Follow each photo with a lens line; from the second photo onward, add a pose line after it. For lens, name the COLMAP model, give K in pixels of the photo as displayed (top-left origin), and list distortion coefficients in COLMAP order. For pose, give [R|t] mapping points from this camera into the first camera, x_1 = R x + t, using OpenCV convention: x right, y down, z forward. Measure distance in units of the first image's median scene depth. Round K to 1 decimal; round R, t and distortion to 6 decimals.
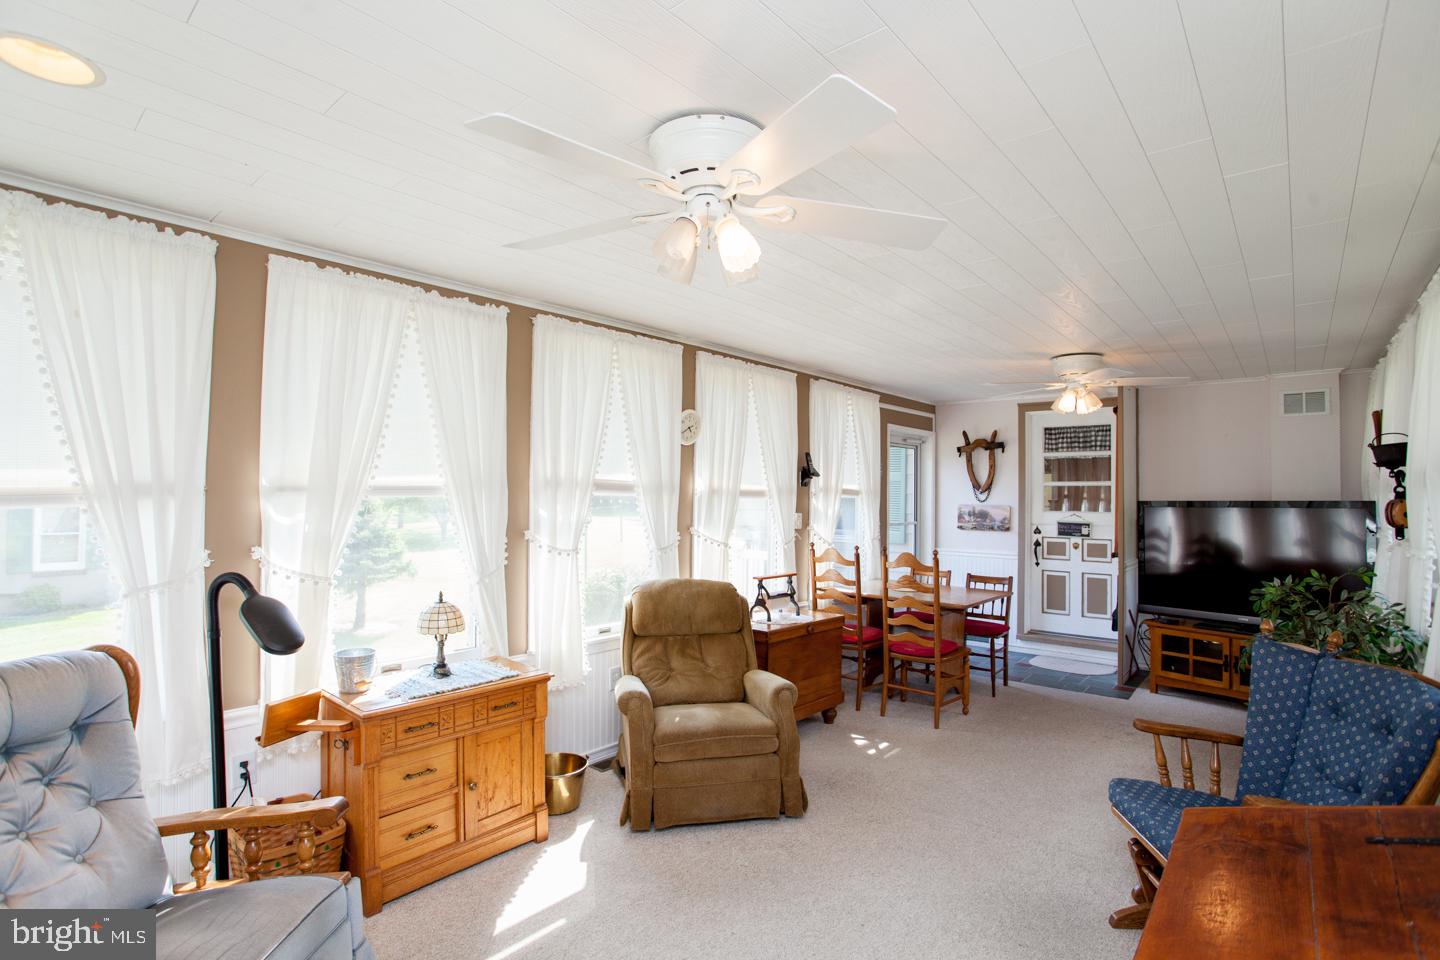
lens RADIAL K [[701.2, 0, 723.0], [0, 701.2, 476.5], [0, 0, 1]] dist [-0.064445, 0.017693]
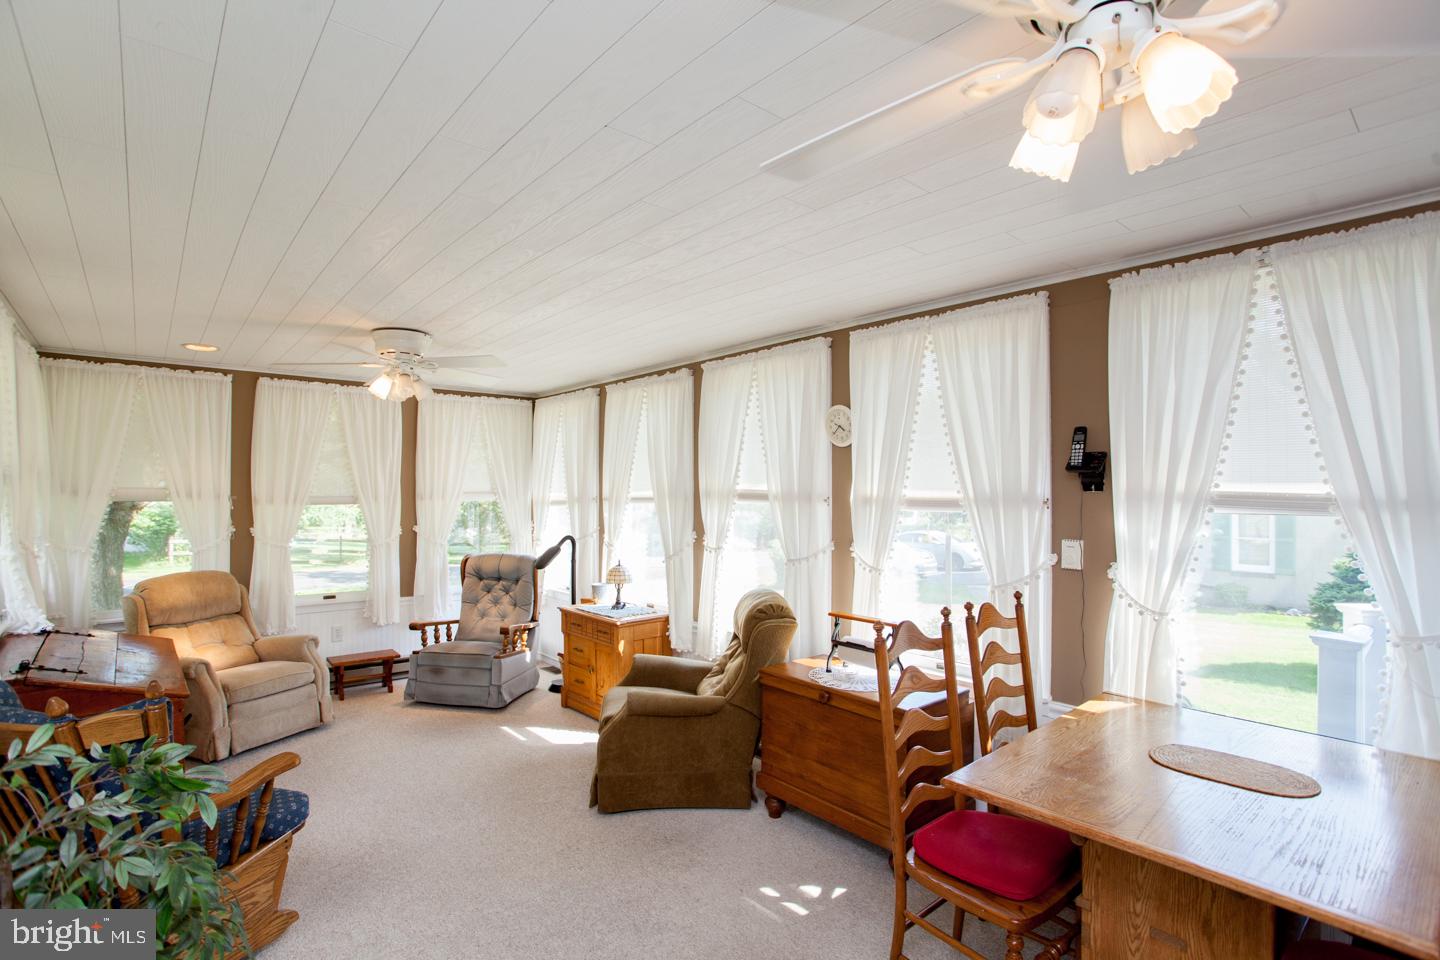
lens RADIAL K [[701.2, 0, 722.8], [0, 701.2, 493.7], [0, 0, 1]] dist [-0.064445, 0.017693]
pose [[-0.150773, -0.008503, -0.988532, 0.815301], [0.020007, 0.999732, -0.011651, 0.019034], [0.988366, -0.021534, -0.150563, 0.985238]]
